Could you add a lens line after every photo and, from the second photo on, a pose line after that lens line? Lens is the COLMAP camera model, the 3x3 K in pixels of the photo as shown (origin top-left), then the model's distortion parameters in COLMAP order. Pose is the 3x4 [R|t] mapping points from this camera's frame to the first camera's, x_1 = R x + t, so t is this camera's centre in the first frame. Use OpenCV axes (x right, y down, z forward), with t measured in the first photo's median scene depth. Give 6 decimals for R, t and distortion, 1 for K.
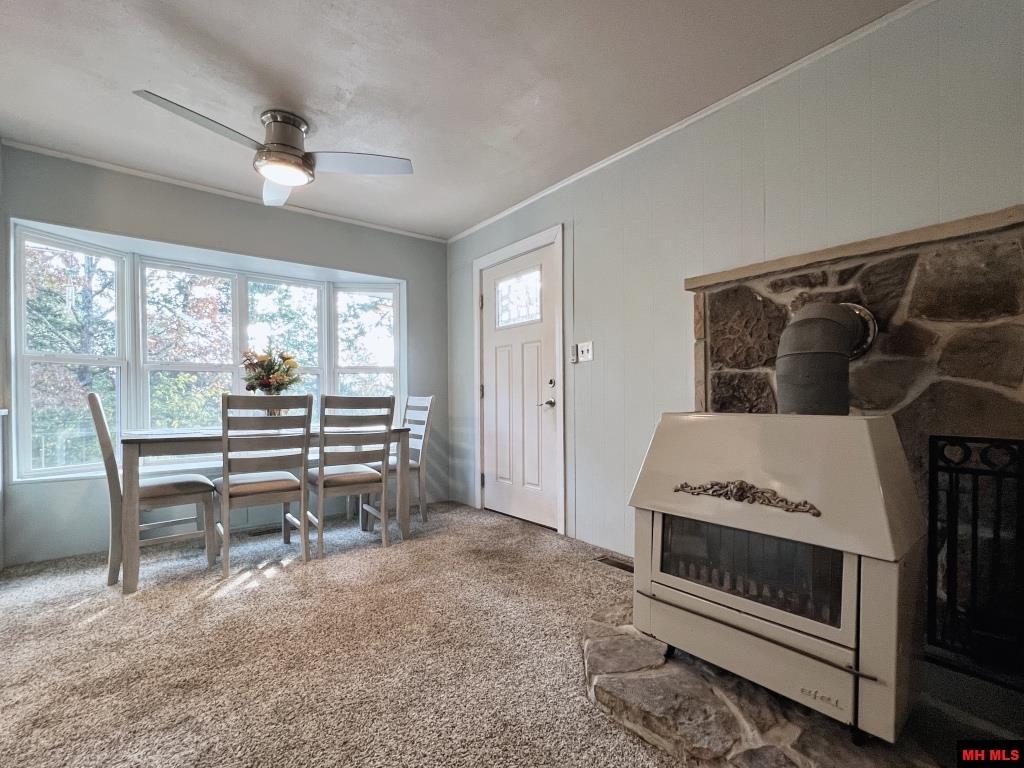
lens RADIAL K [[481.0, 0, 511.8], [0, 481.0, 406.6], [0, 0, 1]] dist [-0.000016, 0.000144]
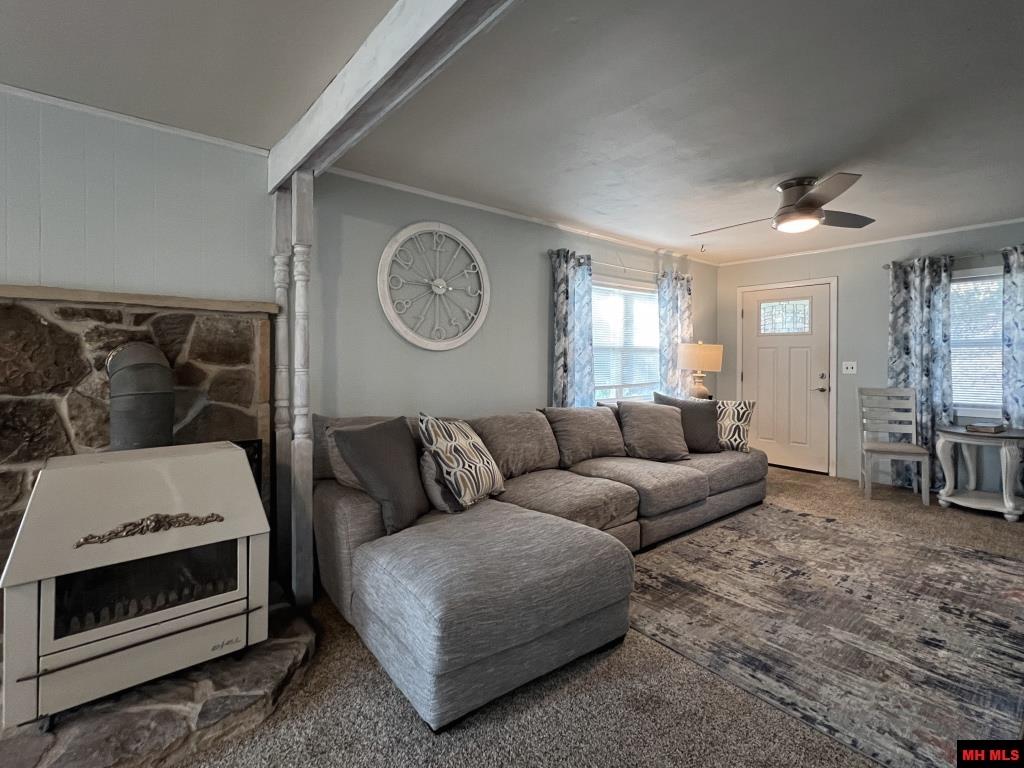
lens RADIAL K [[478.6, 0, 505.7], [0, 478.6, 362.9], [0, 0, 1]] dist [-0.000560, -0.000107]
pose [[-0.023453, -0.005366, 0.999711, -0.552991], [0.010266, 0.999932, 0.005608, -0.166533], [-0.999672, 0.010394, -0.023397, 0.117498]]
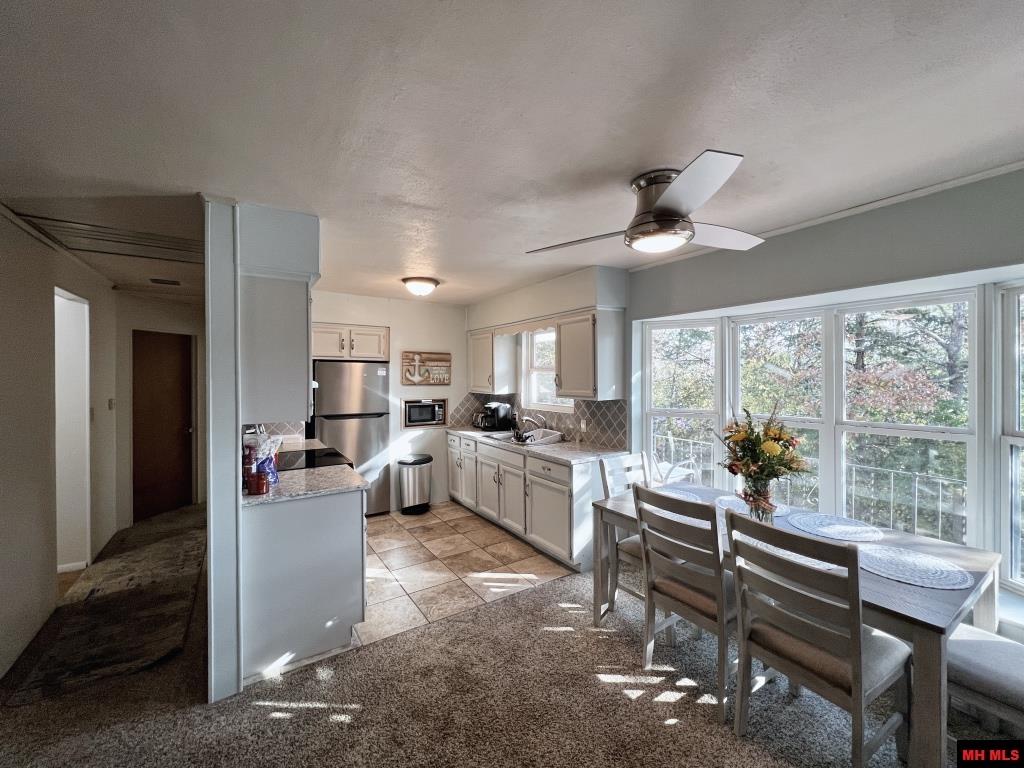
lens RADIAL K [[418.5, 0, 509.1], [0, 418.5, 380.1], [0, 0, 1]] dist [-0.000200, 0.000130]
pose [[-0.093805, 0.016052, -0.995461, 0.387481], [-0.007643, 0.999829, 0.016843, -0.344282], [0.995561, 0.009188, -0.093666, 1.117924]]
